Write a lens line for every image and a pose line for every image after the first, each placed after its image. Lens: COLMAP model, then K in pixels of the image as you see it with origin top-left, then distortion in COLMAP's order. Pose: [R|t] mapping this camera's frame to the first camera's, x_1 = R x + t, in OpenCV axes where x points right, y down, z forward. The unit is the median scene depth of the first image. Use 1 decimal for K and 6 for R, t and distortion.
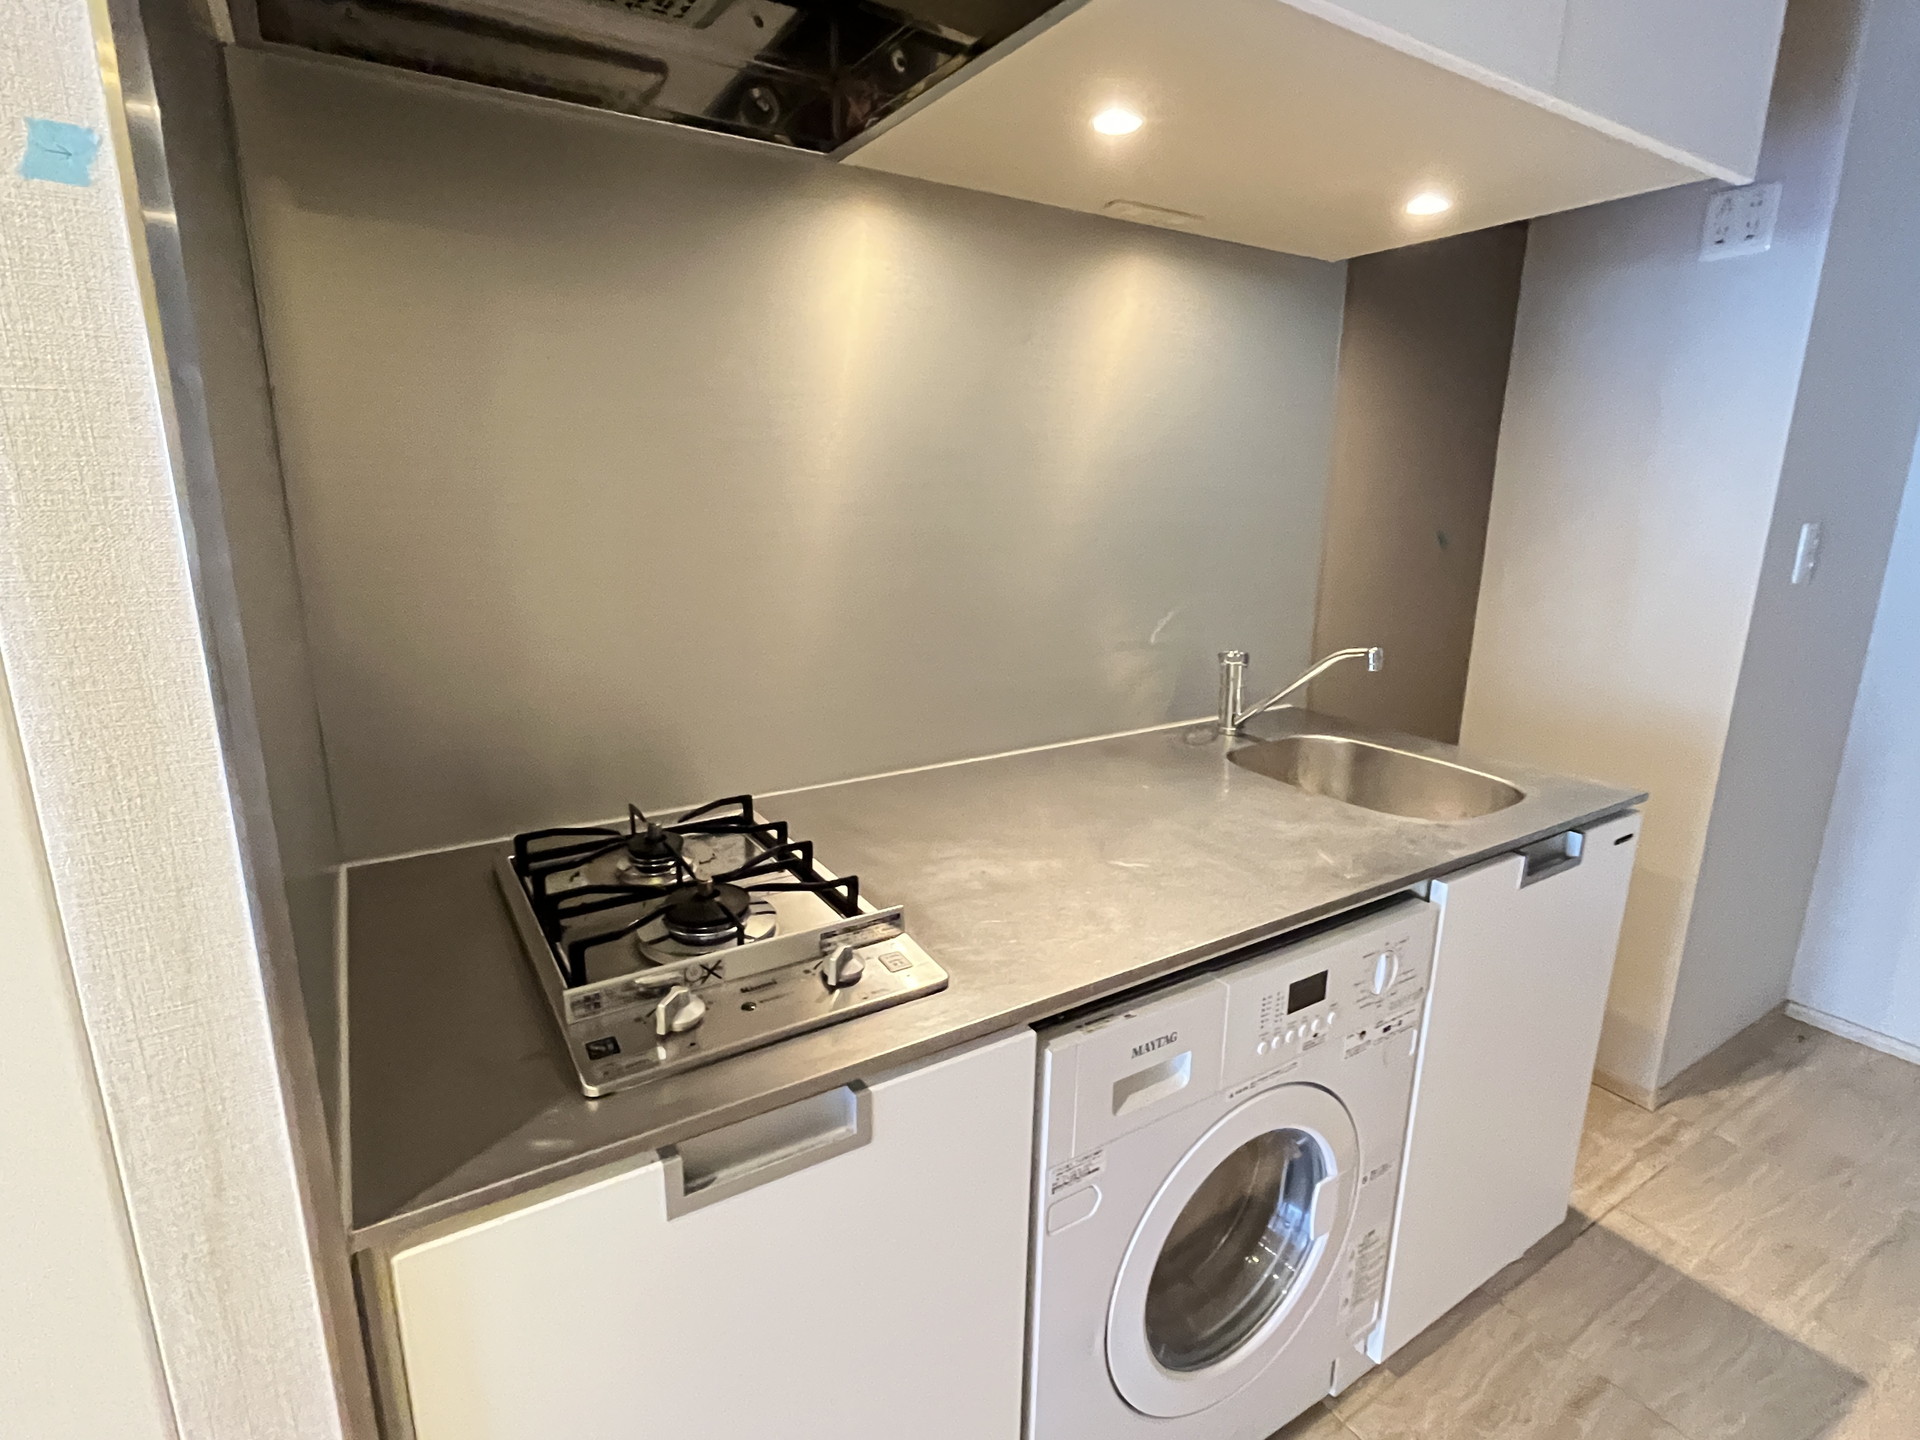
lens RADIAL K [[953.5, 0, 939.0], [0, 953.5, 713.8], [0, 0, 1]] dist [-0.002828, -0.000285]
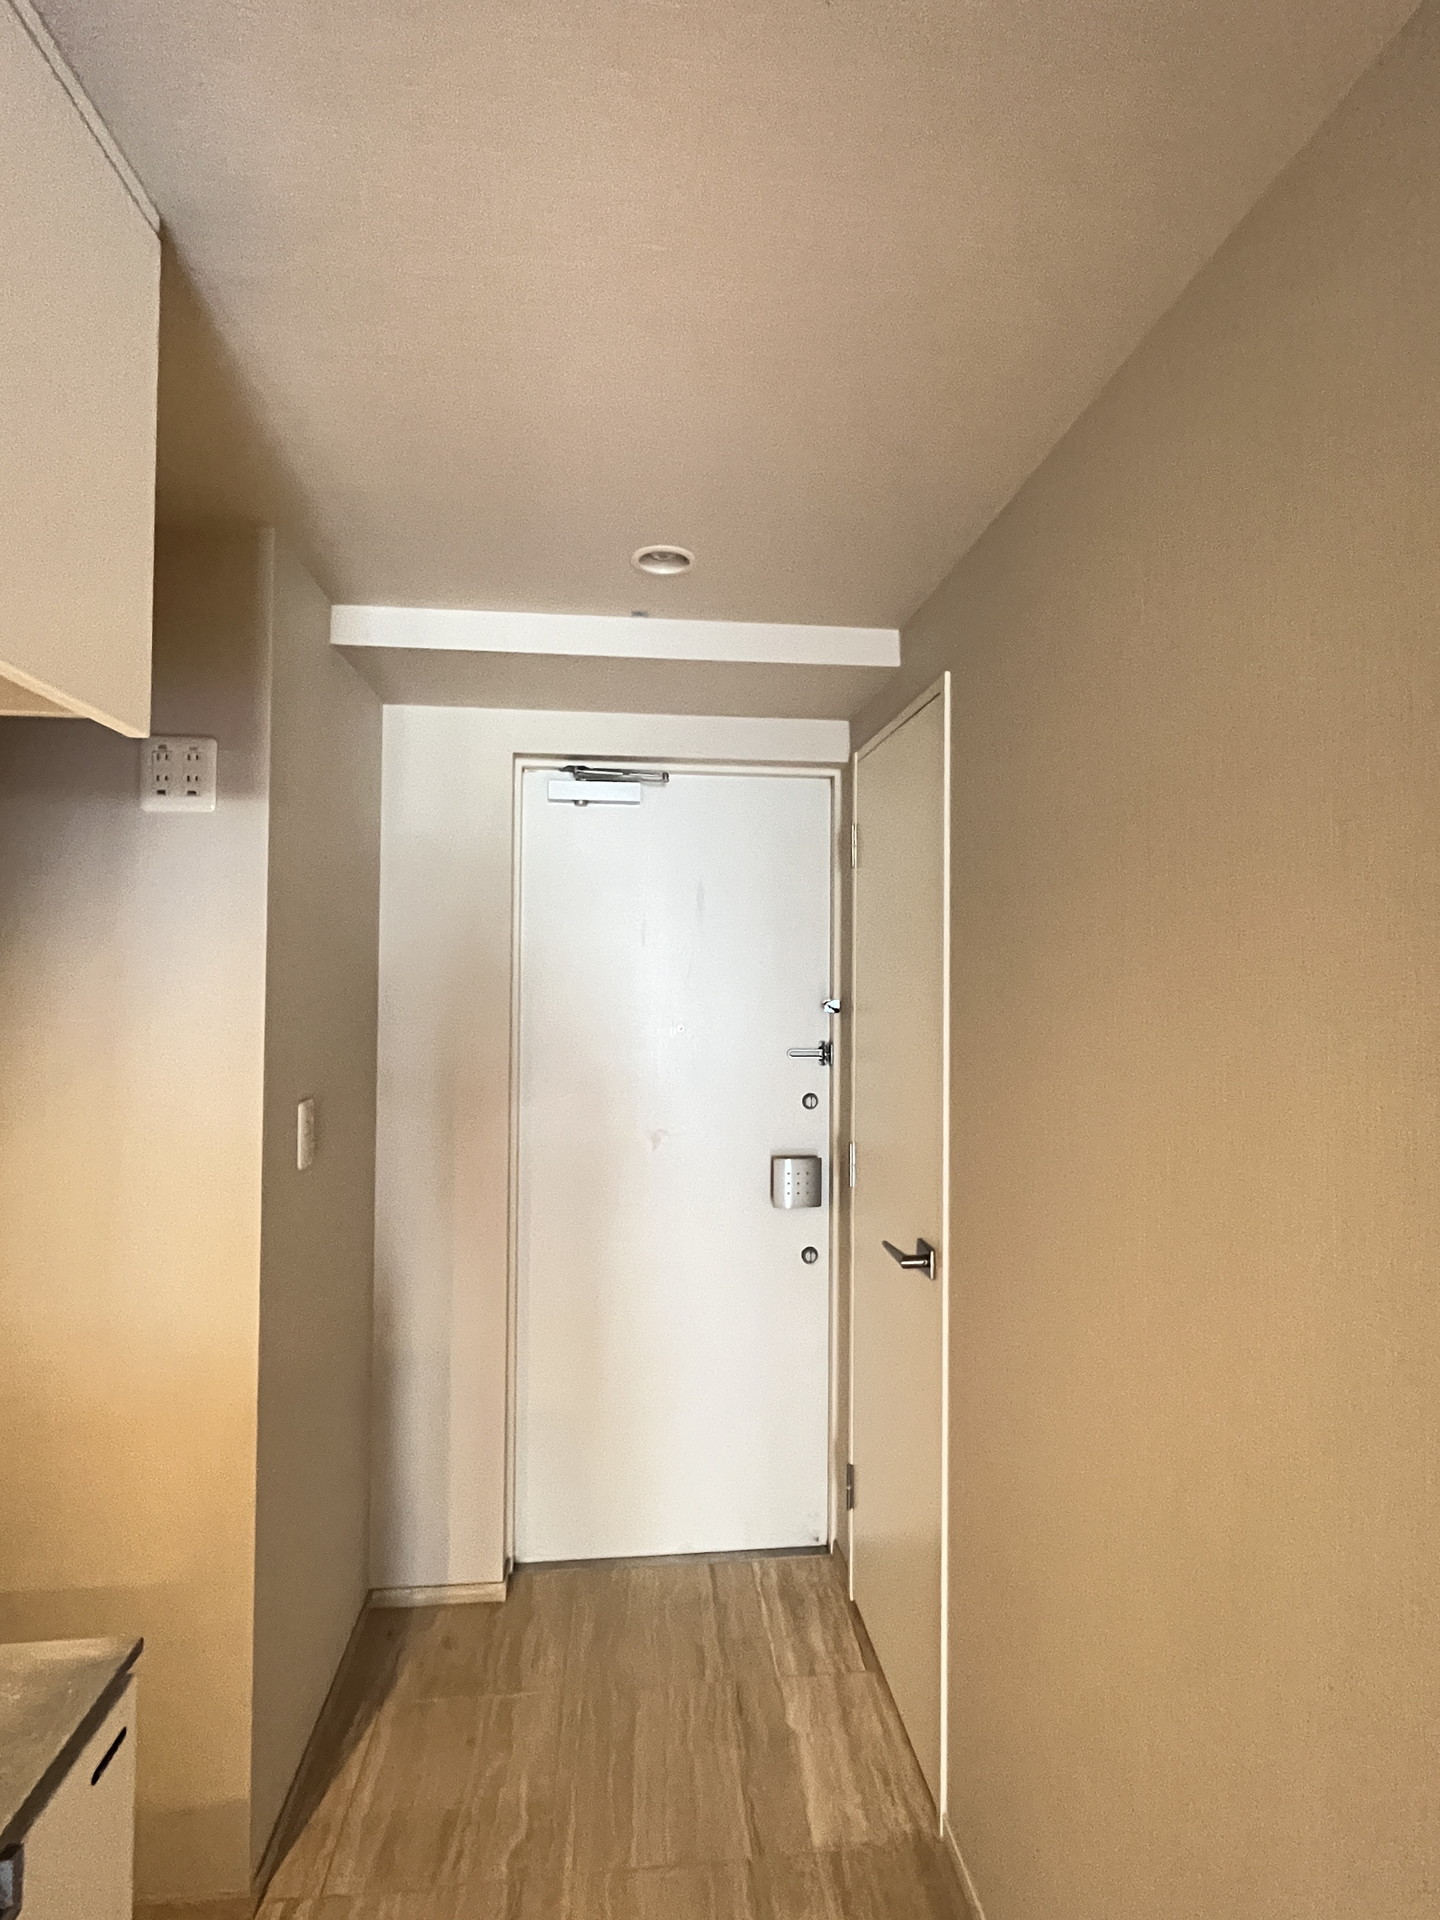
lens RADIAL K [[953.5, 0, 718.9], [0, 953.5, 955.7], [0, 0, 1]] dist [-0.002828, -0.000285]
pose [[0.429044, 0.016641, 0.903130, 0.279195], [0.201900, 0.972768, -0.113840, -0.163090], [-0.880430, 0.231184, 0.414000, 0.258347]]
